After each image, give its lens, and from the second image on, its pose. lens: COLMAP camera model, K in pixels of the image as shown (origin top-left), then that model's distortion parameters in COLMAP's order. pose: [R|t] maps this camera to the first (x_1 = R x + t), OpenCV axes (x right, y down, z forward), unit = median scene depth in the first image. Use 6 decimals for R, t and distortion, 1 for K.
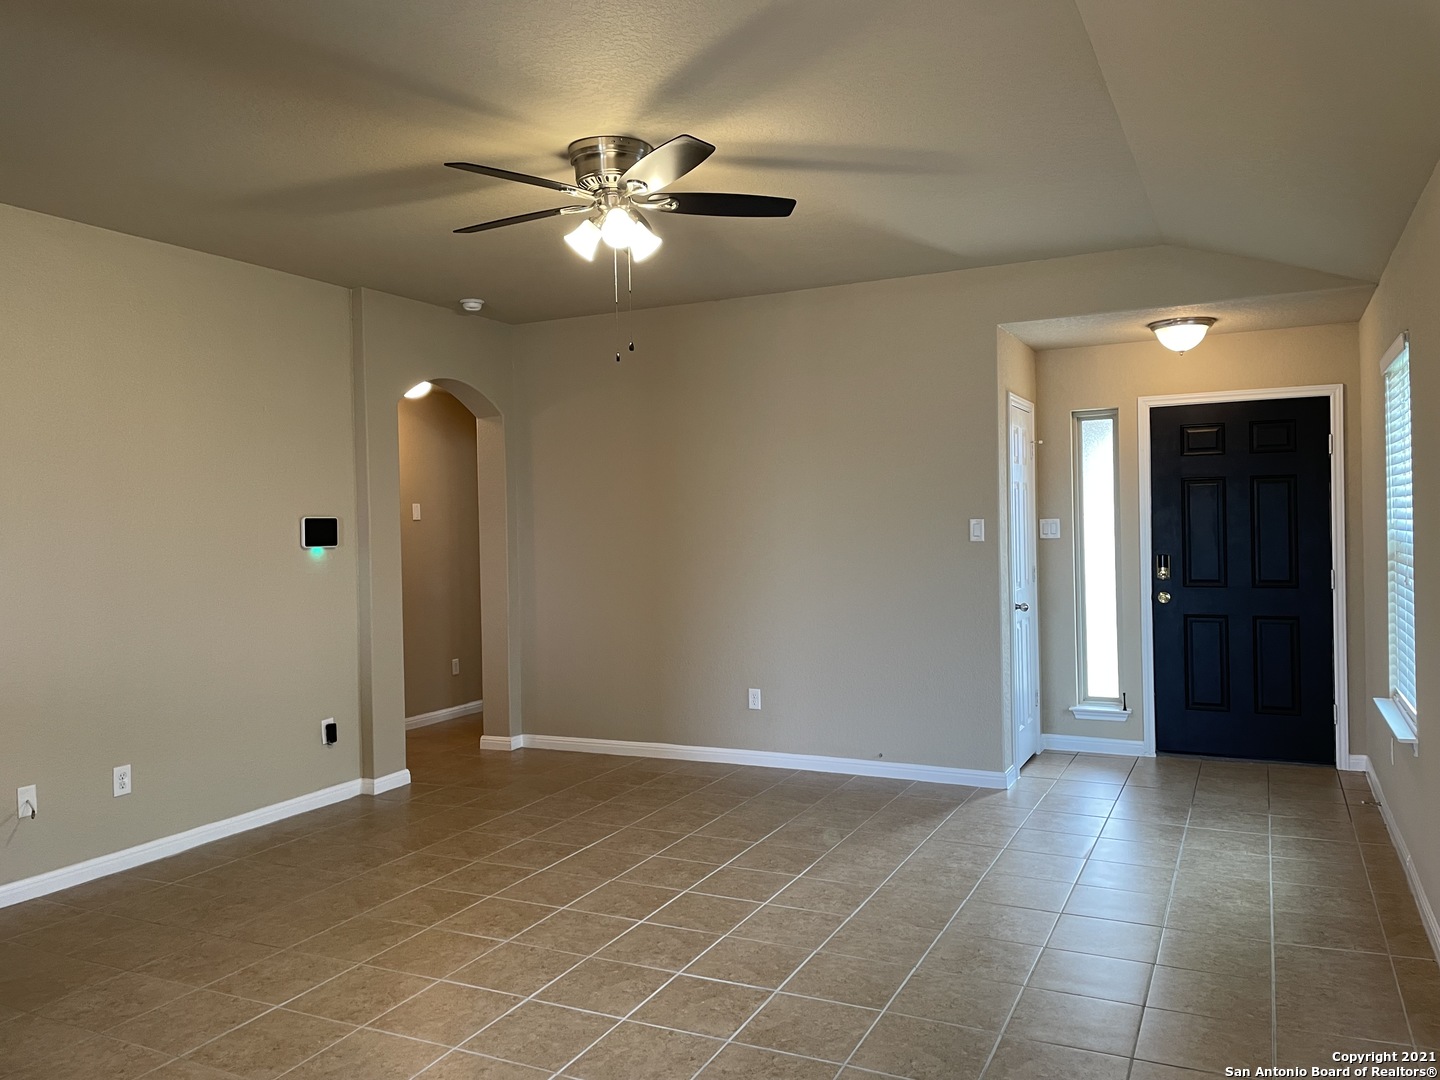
lens RADIAL K [[1098.1, 0, 722.8], [0, 1098.1, 526.0], [0, 0, 1]] dist [0.090202, -0.115347]
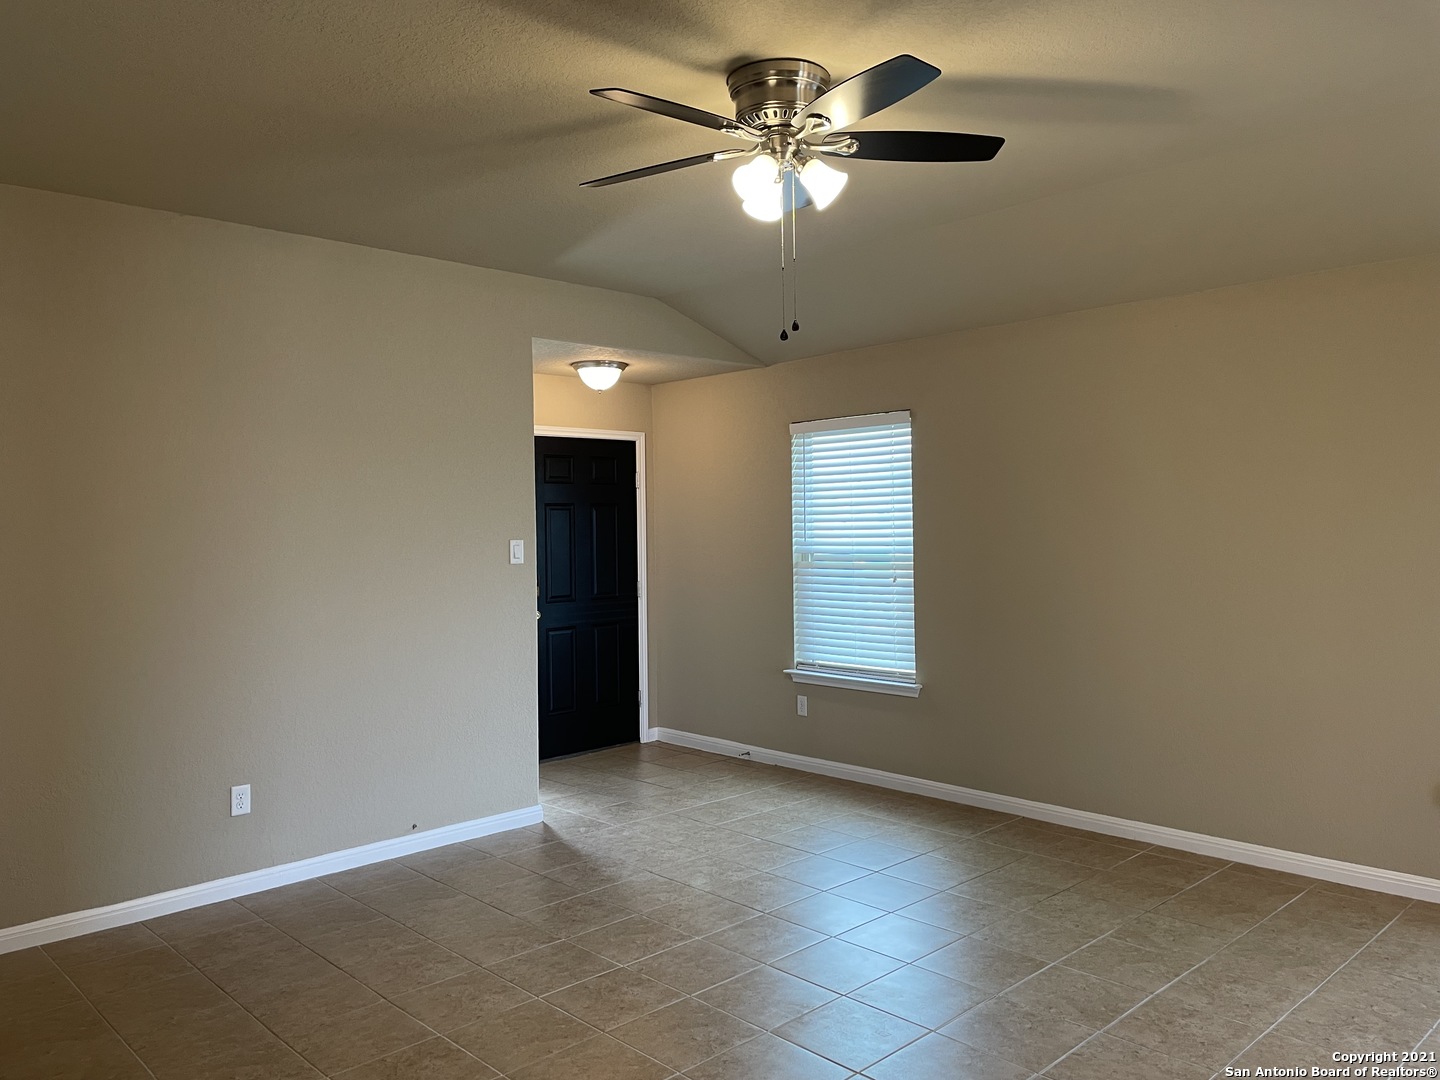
lens RADIAL K [[1098.1, 0, 722.8], [0, 1098.1, 526.0], [0, 0, 1]] dist [0.090202, -0.115347]
pose [[0.338119, 0.011671, 0.941031, -0.593996], [0.016018, 0.999707, -0.018154, 0.001437], [-0.940967, 0.021212, 0.337833, 0.521801]]
